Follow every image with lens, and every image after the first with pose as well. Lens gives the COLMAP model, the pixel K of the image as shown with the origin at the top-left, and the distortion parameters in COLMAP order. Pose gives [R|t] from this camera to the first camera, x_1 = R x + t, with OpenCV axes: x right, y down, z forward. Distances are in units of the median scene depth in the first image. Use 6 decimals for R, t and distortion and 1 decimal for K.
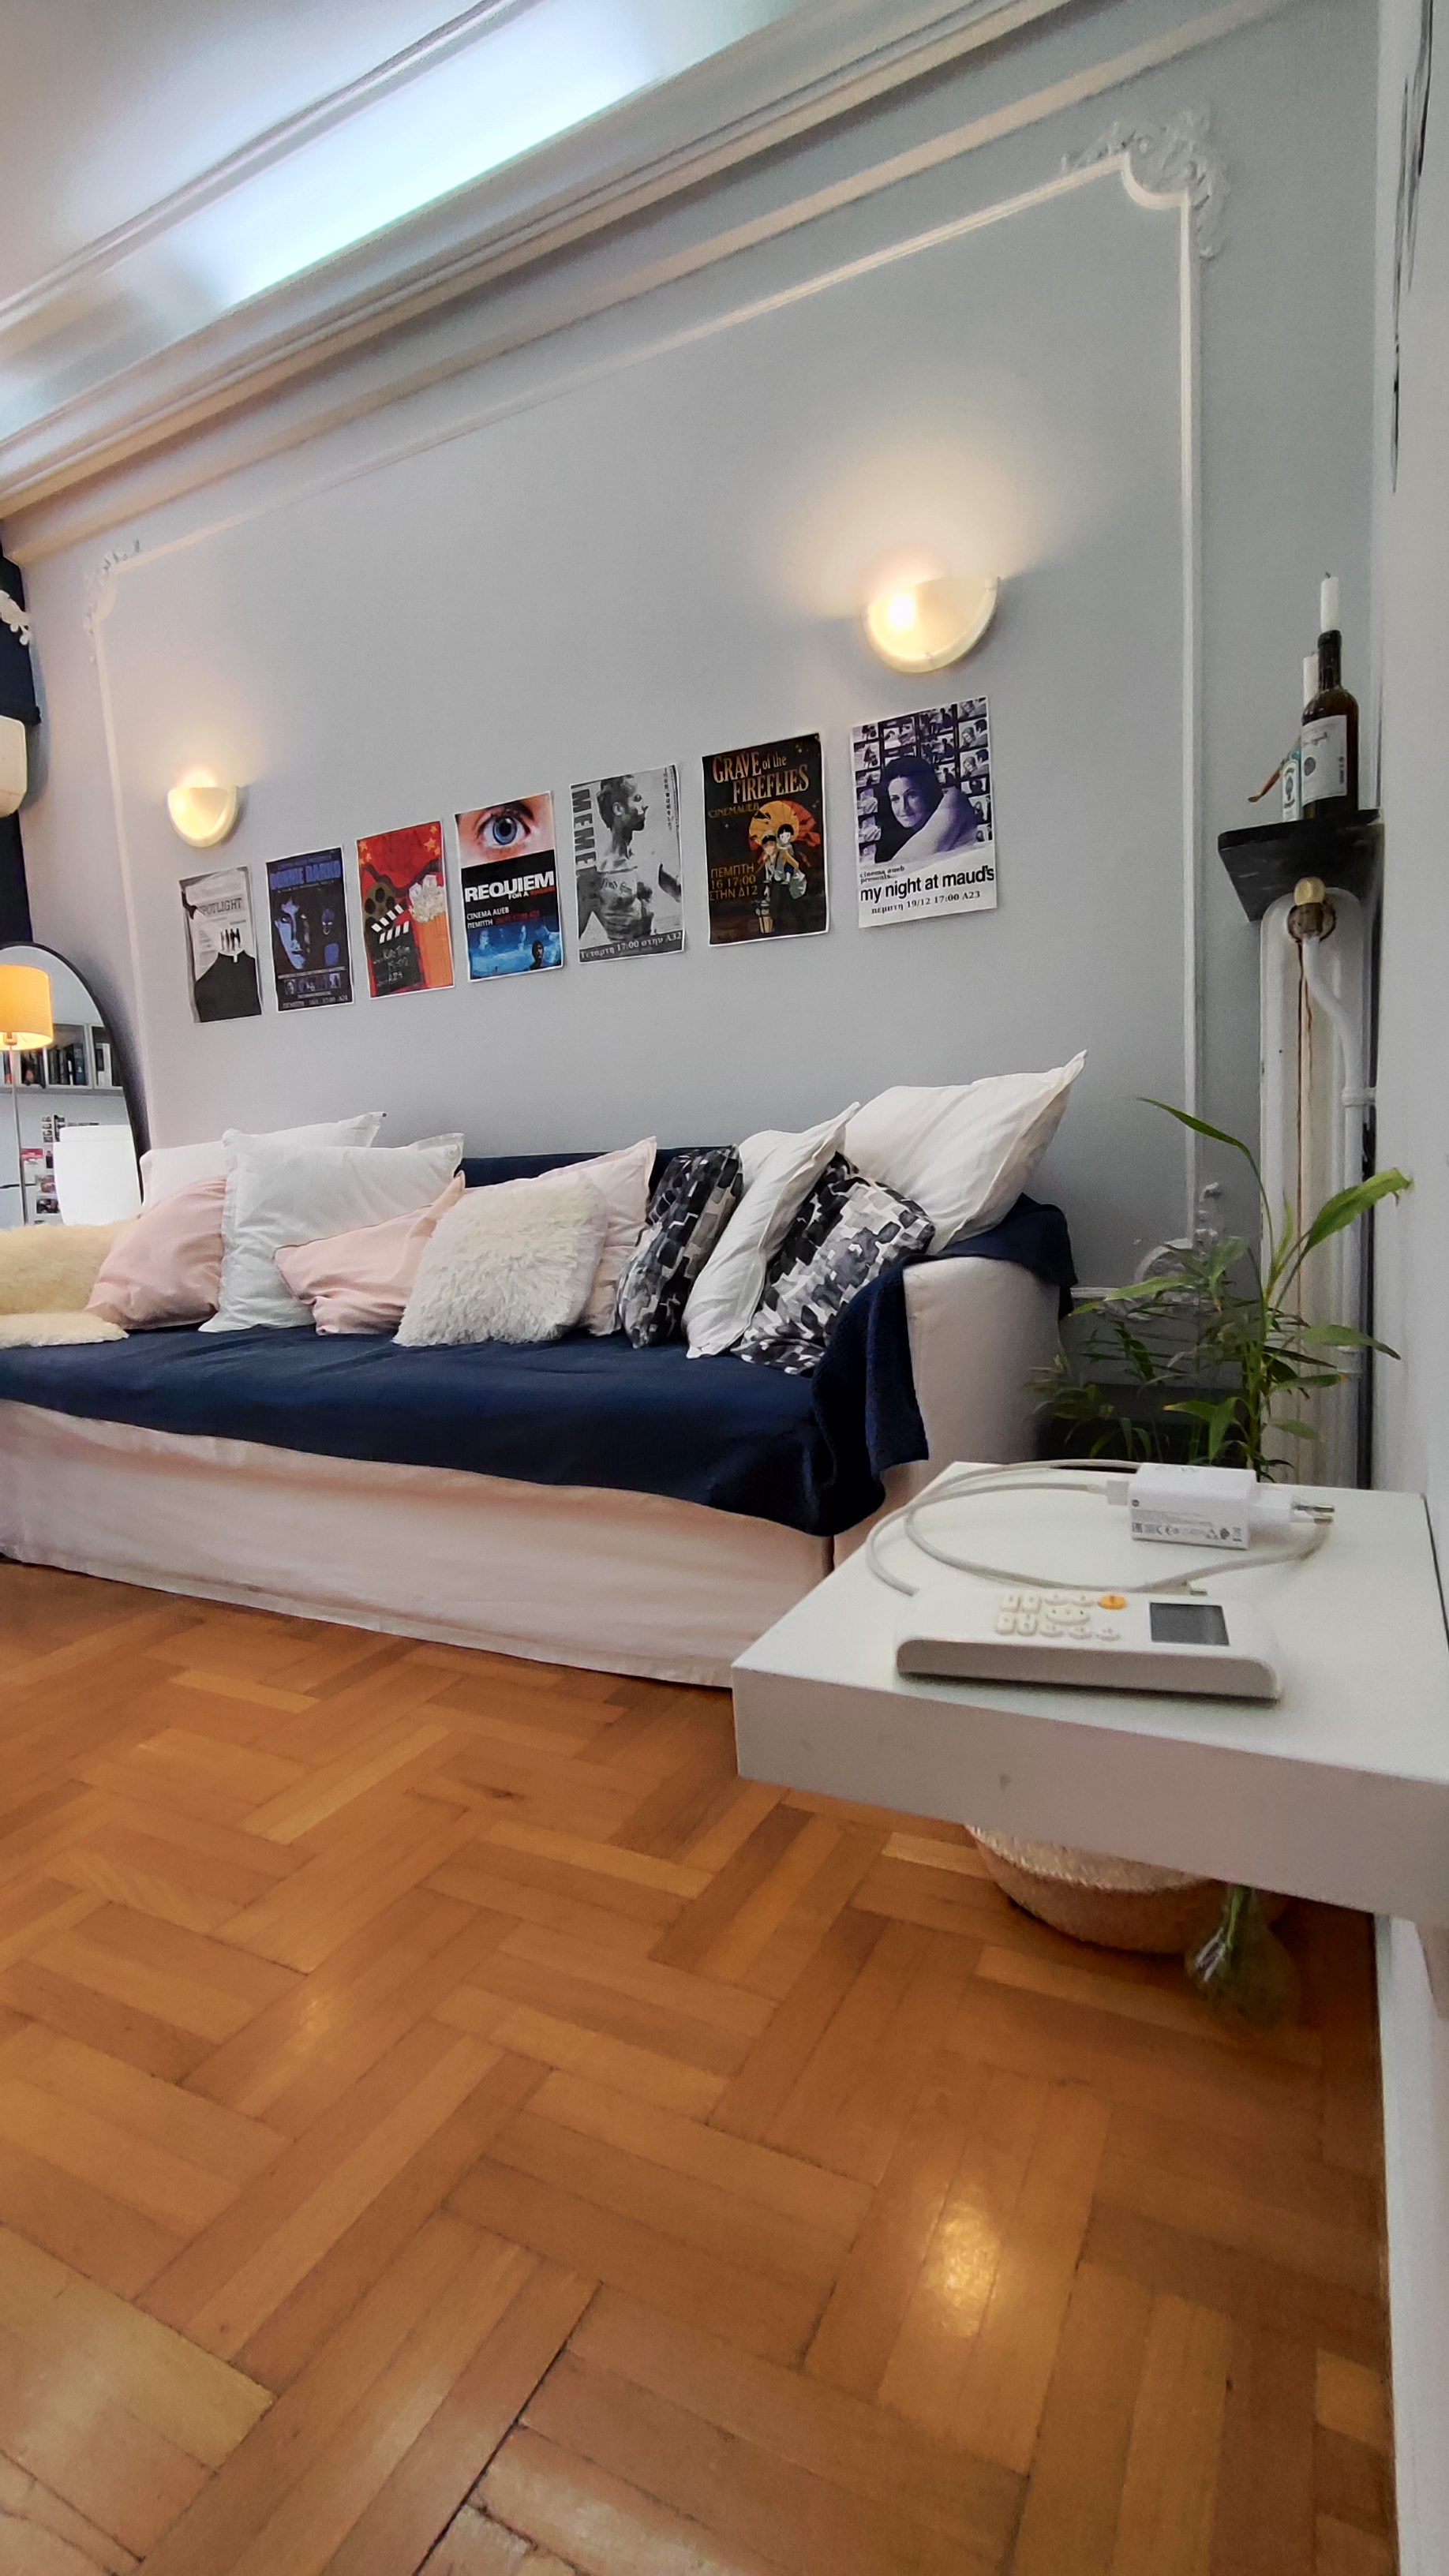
lens RADIAL K [[1160.6, 0, 757.5], [0, 1160.6, 1286.0], [0, 0, 1]] dist [-0.004173, 0.000921]
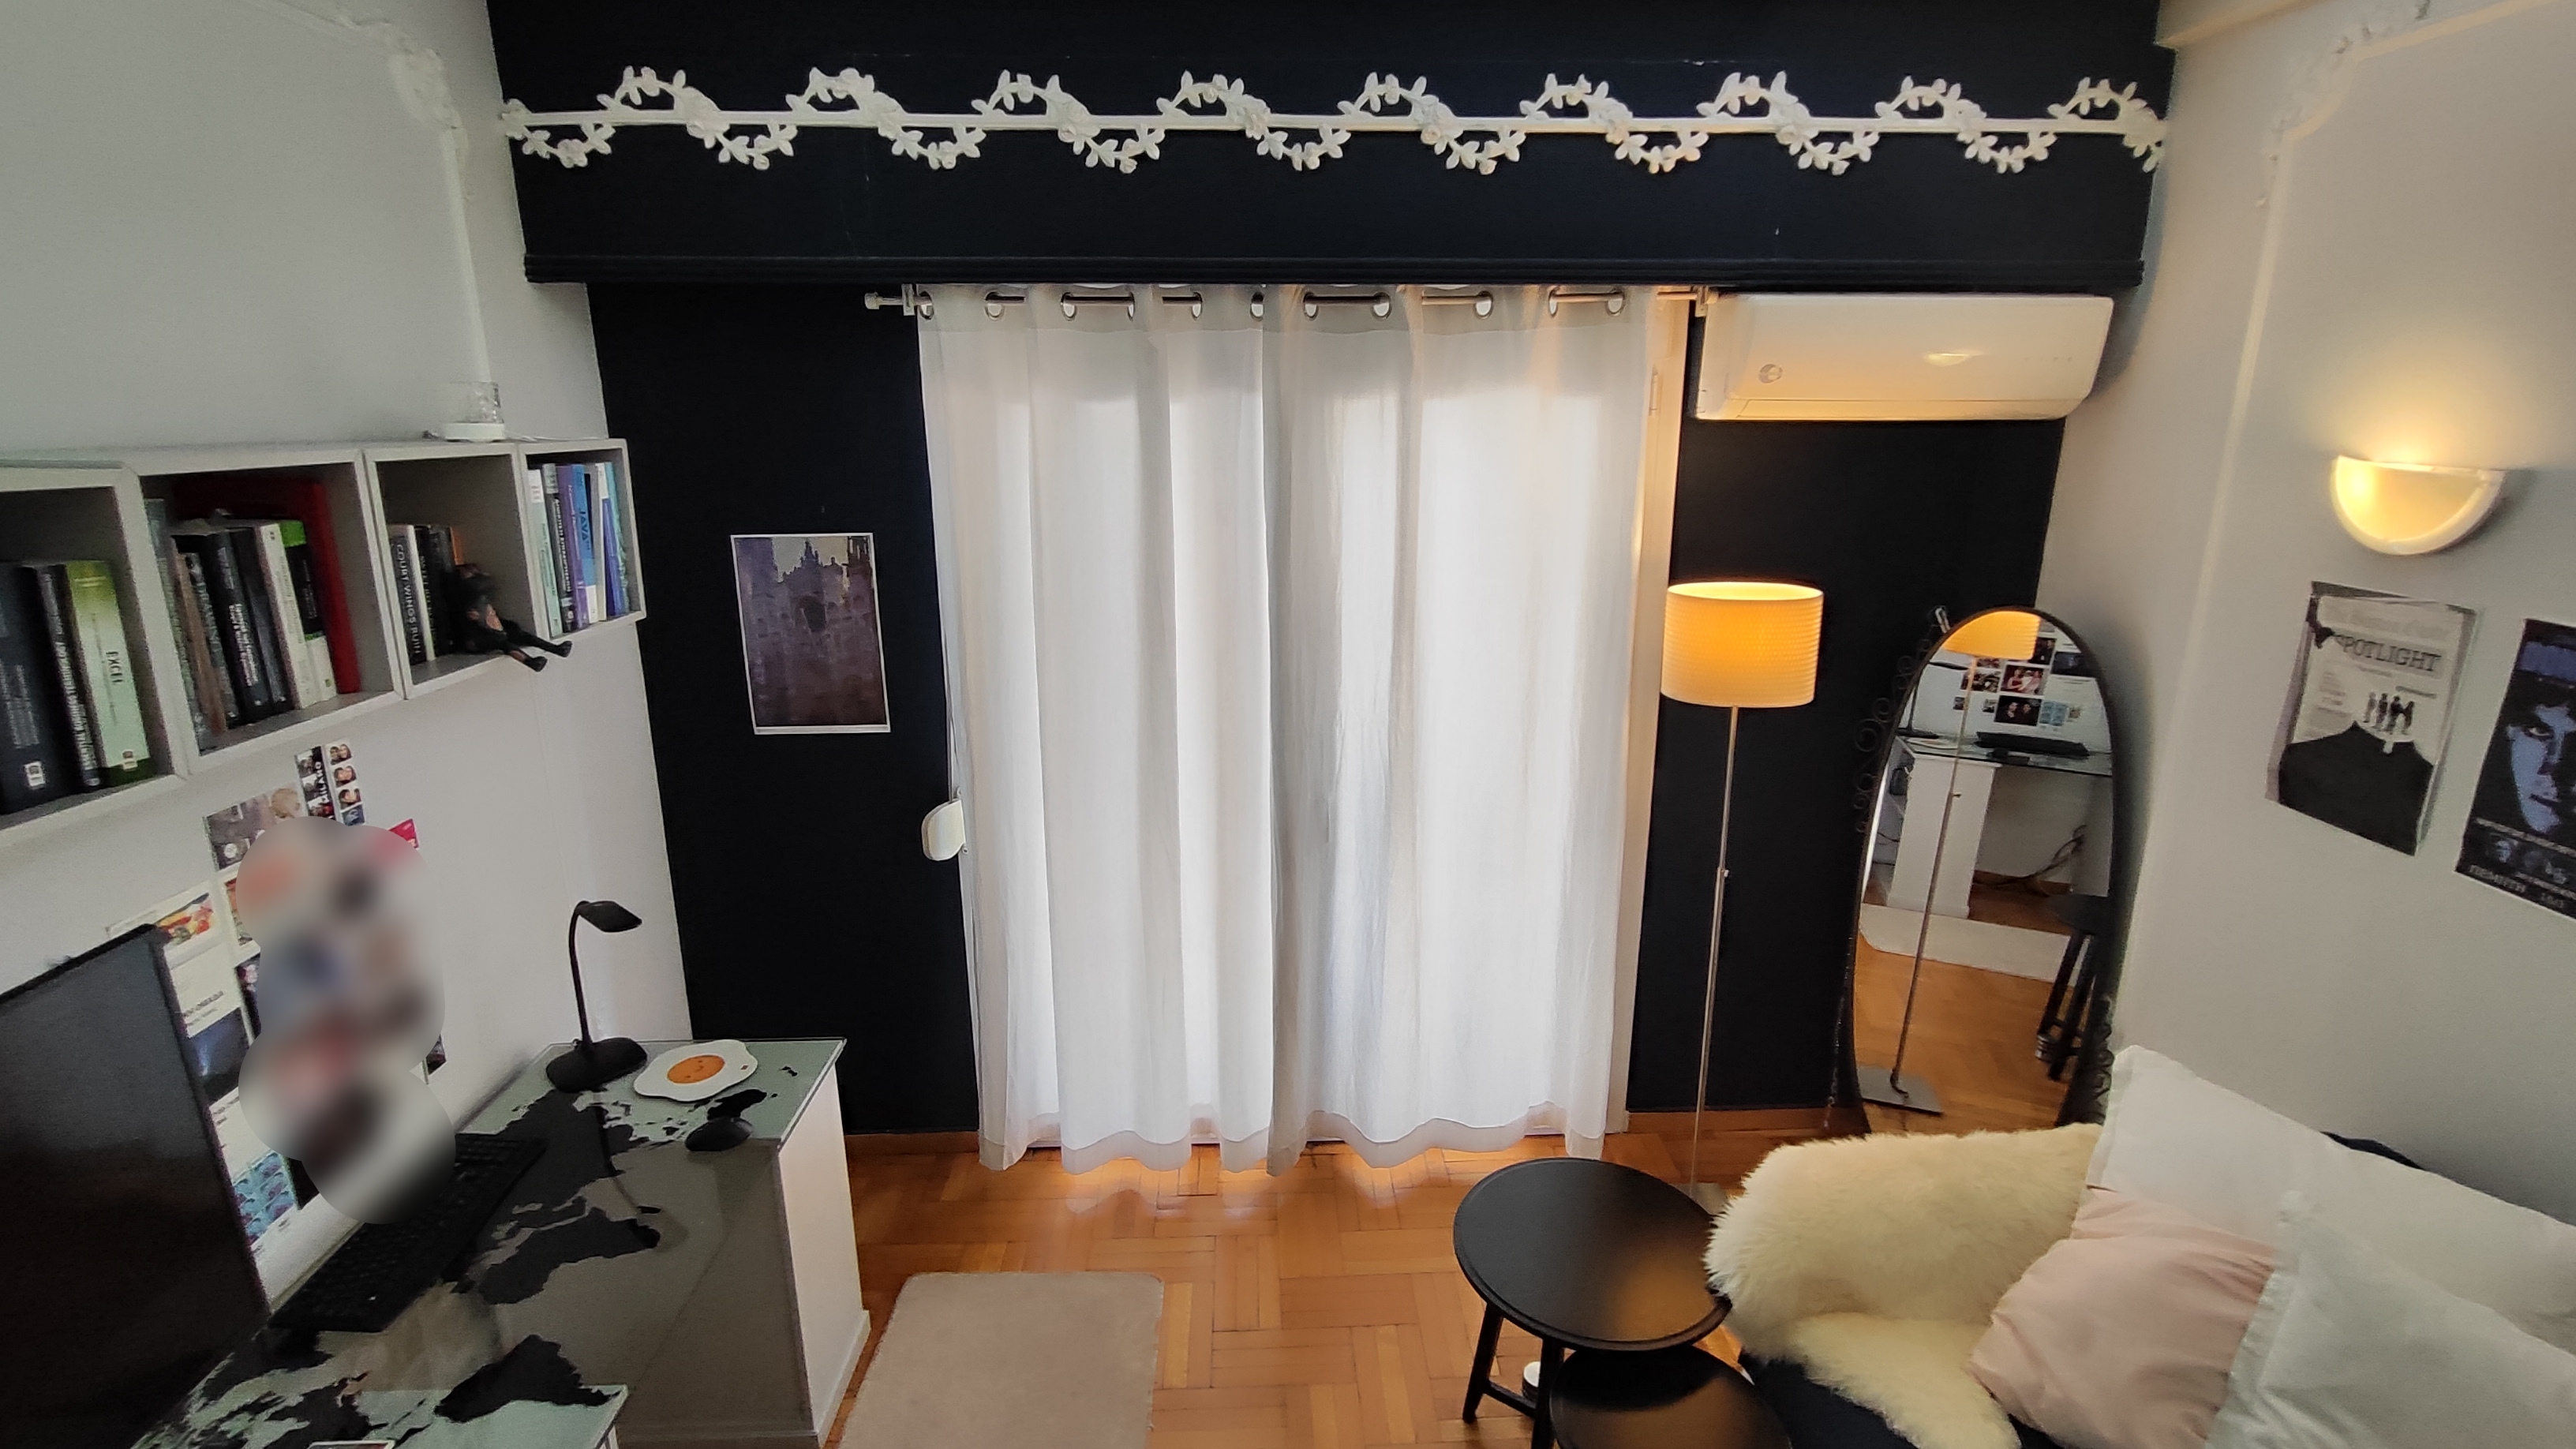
lens RADIAL K [[1173.7, 0, 1276.7], [0, 1173.7, 699.0], [0, 0, 1]] dist [-0.009308, 0.004394]
pose [[0.474665, 0.267293, -0.838599, -0.277746], [-0.128742, 0.963610, 0.234268, -0.449906], [0.870700, -0.003236, 0.491804, 0.272138]]
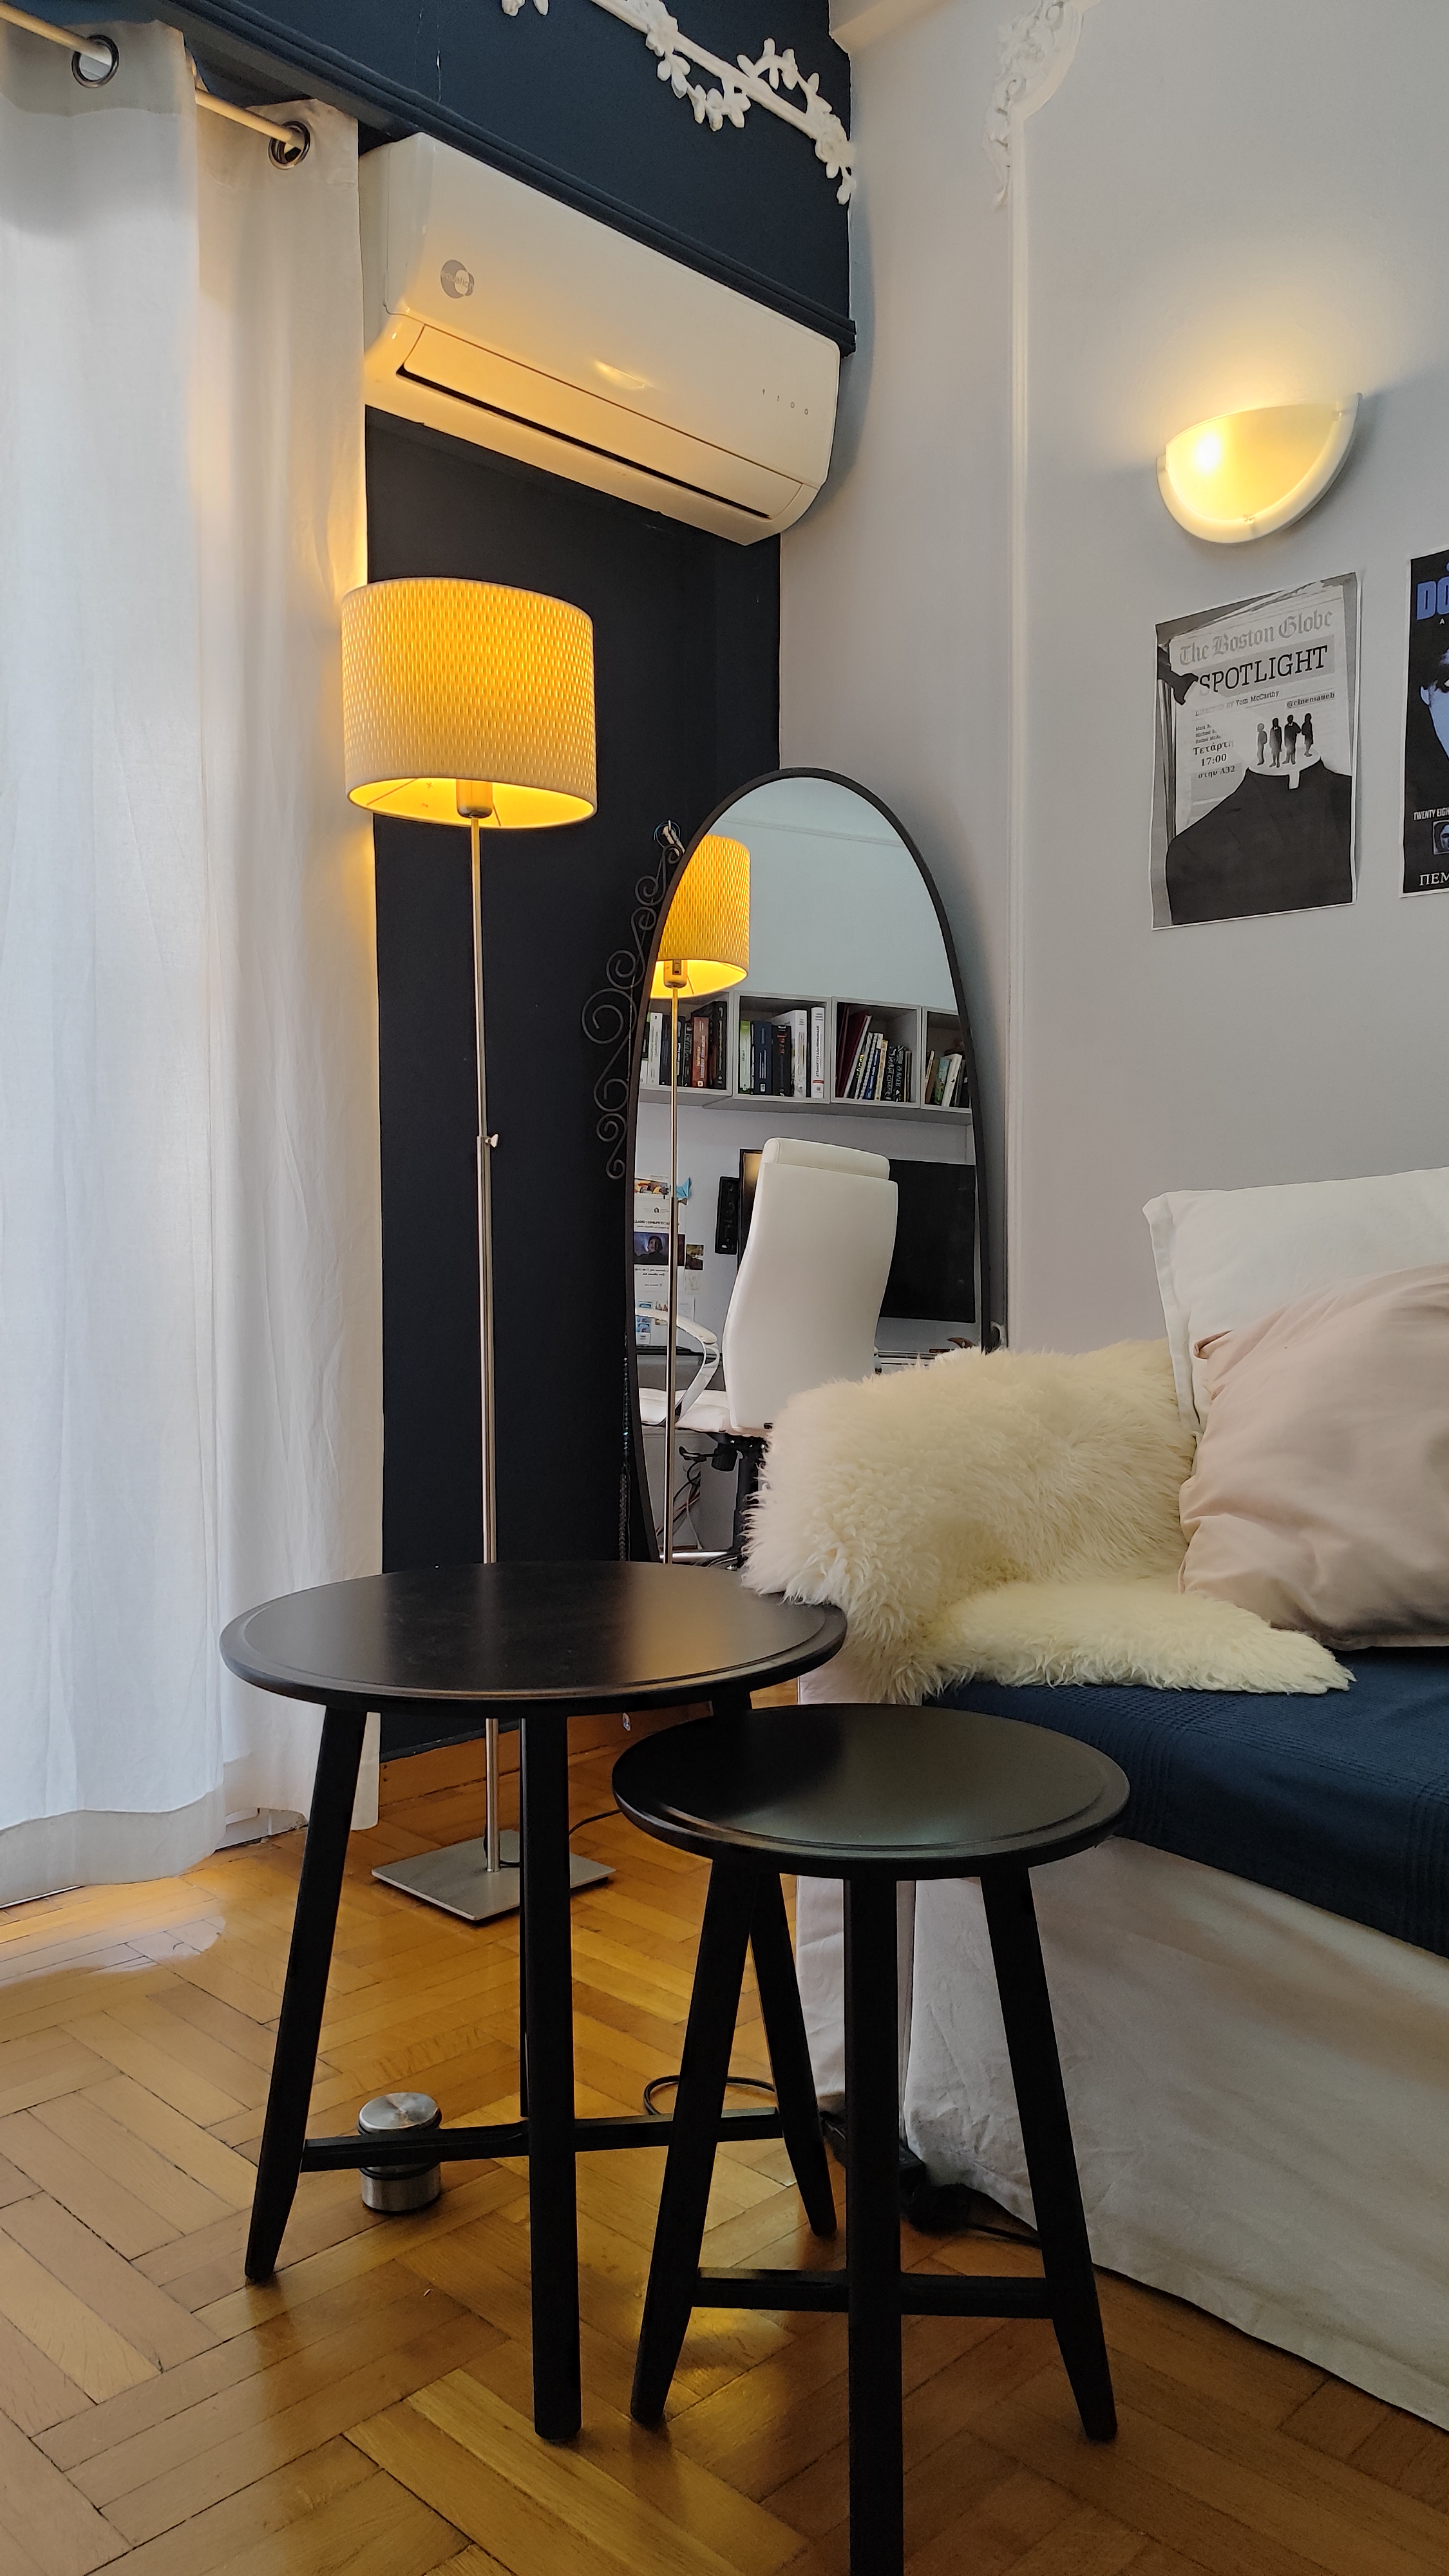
lens RADIAL K [[1856.2, 0, 717.3], [0, 1856.2, 1292.1], [0, 0, 1]] dist [0.015132, -0.002380]
pose [[0.945327, 0.059290, -0.320689, -0.506694], [-0.084997, 0.994143, -0.066754, -0.020869], [0.314852, 0.090362, 0.944830, 0.319498]]
